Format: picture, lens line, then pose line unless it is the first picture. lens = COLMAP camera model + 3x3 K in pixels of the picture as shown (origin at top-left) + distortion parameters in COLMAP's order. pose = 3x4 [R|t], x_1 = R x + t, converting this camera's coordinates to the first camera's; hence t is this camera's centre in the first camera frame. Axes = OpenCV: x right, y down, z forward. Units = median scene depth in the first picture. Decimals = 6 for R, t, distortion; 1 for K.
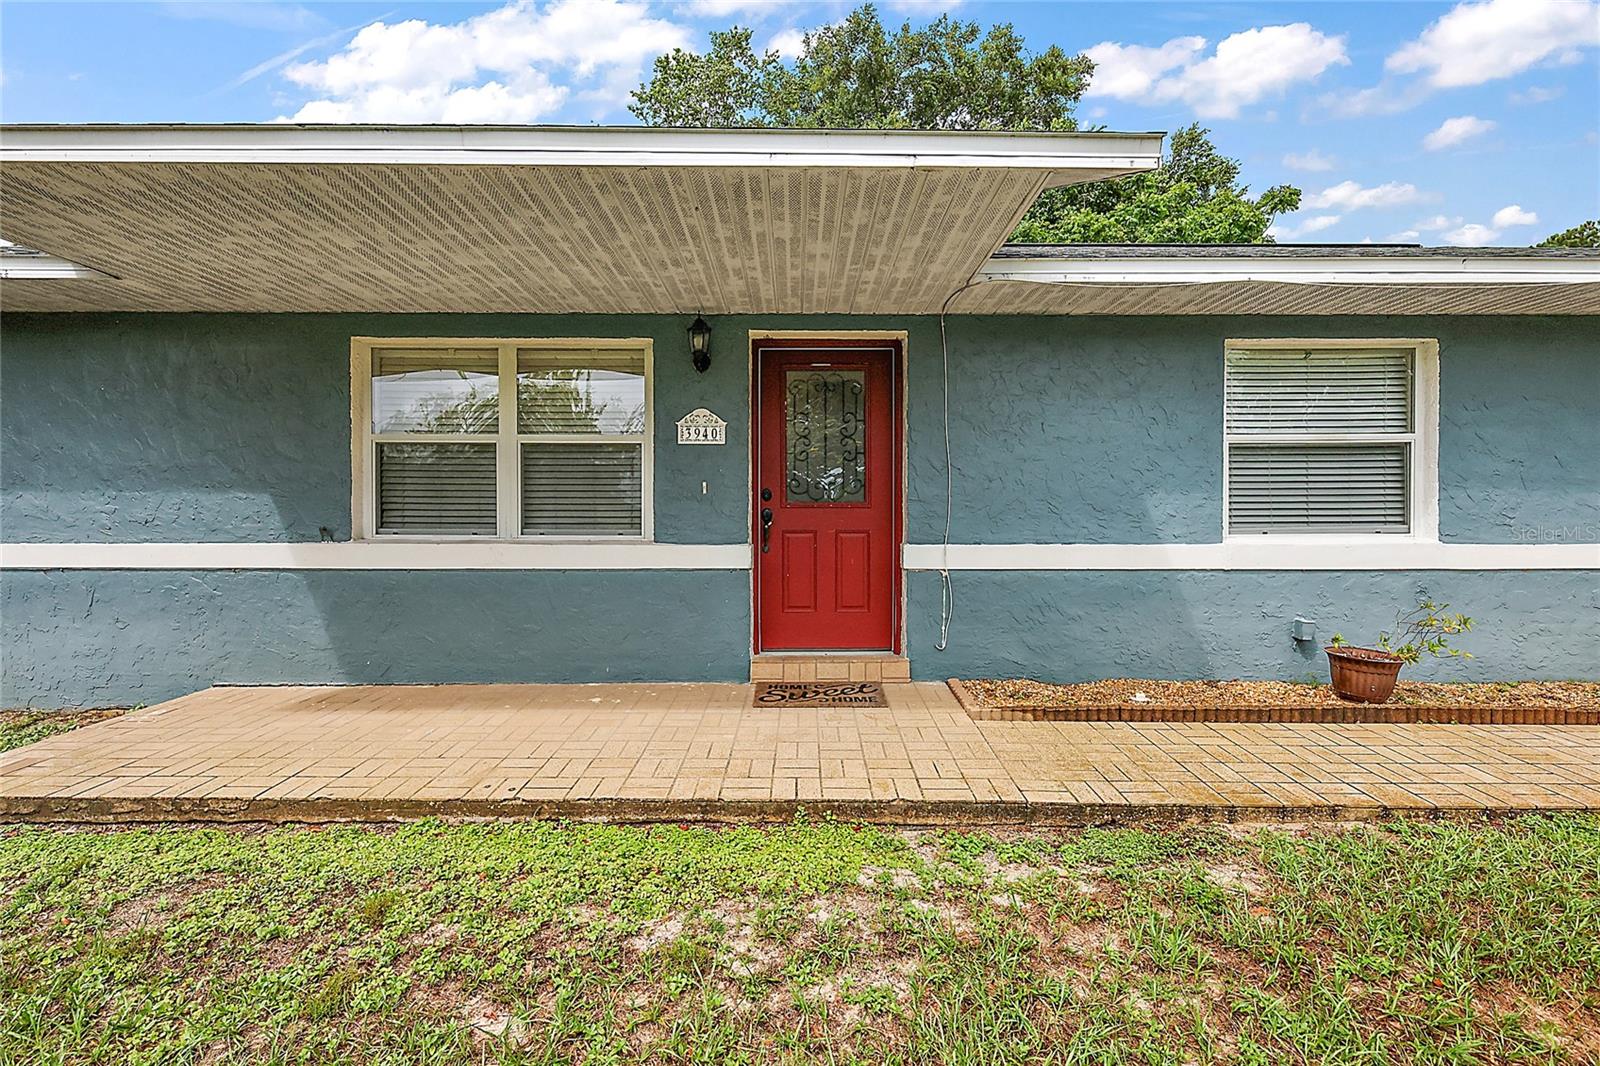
lens RADIAL K [[707.1, 0, 802.1], [0, 707.1, 528.1], [0, 0, 1]] dist [0.002035, -0.000087]
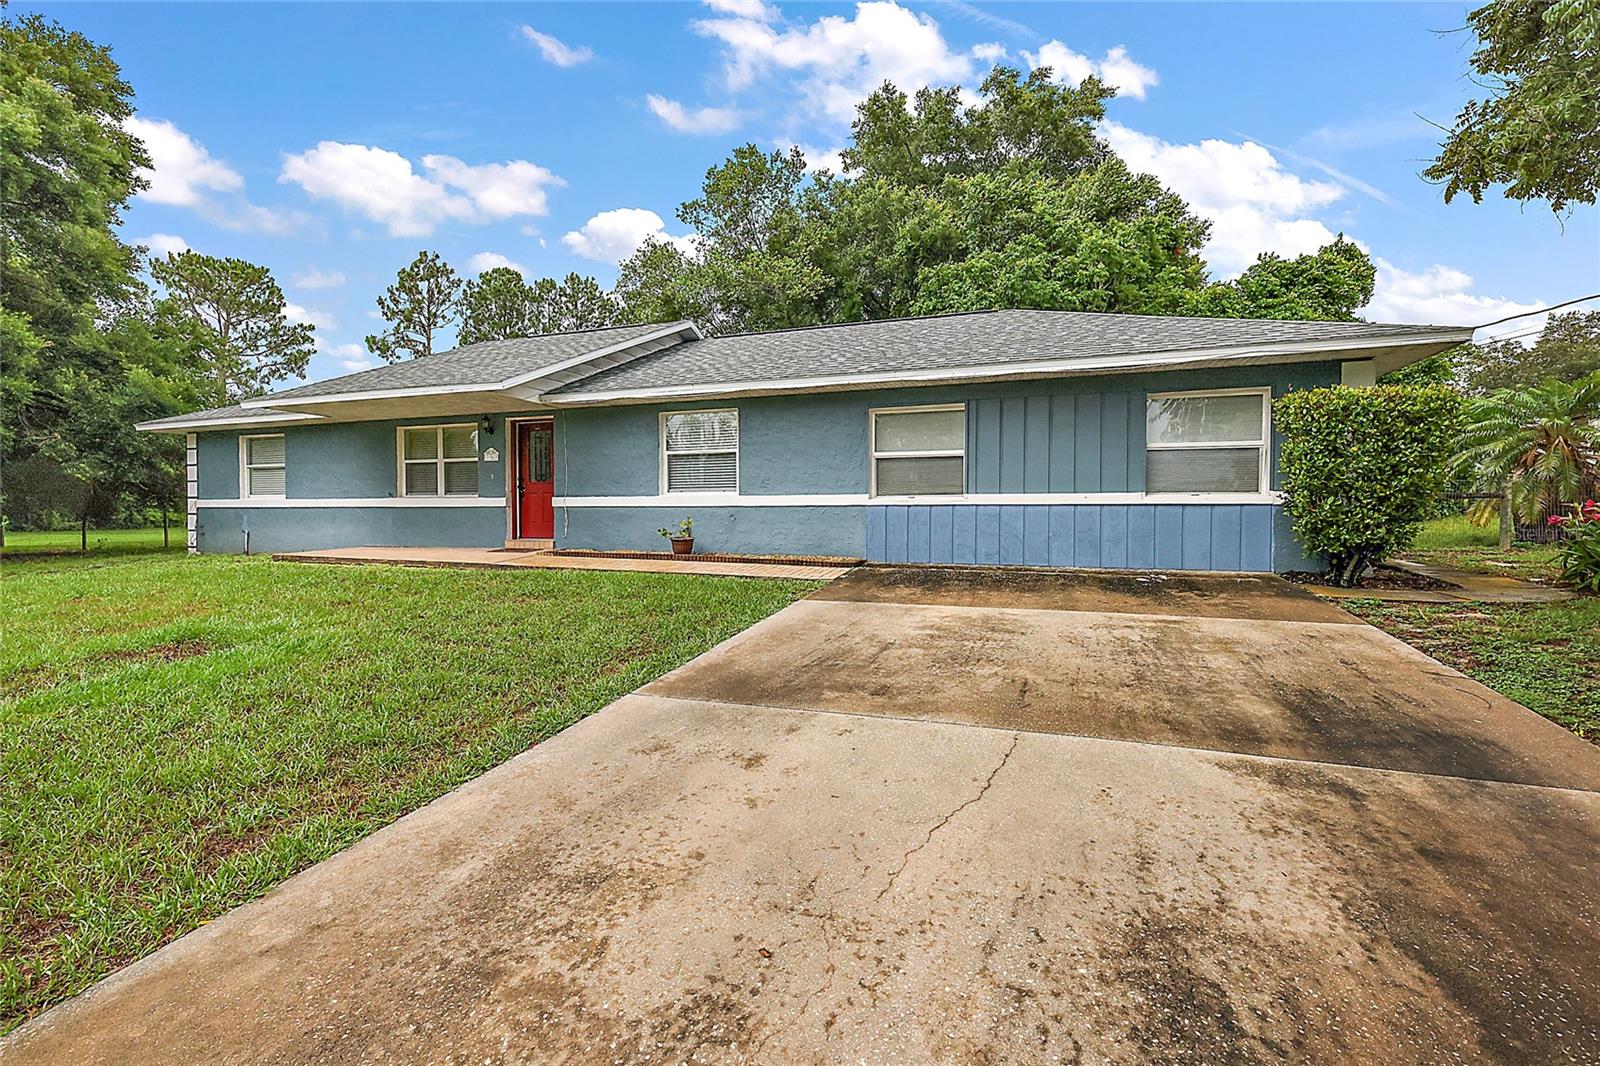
lens RADIAL K [[707.1, 0, 802.1], [0, 707.1, 528.1], [0, 0, 1]] dist [0.002035, -0.000087]
pose [[0.937956, 0.007102, -0.346682, 1.879817], [-0.005318, 0.999967, 0.006097, 0.114025], [0.346714, -0.003875, 0.937963, -1.110147]]
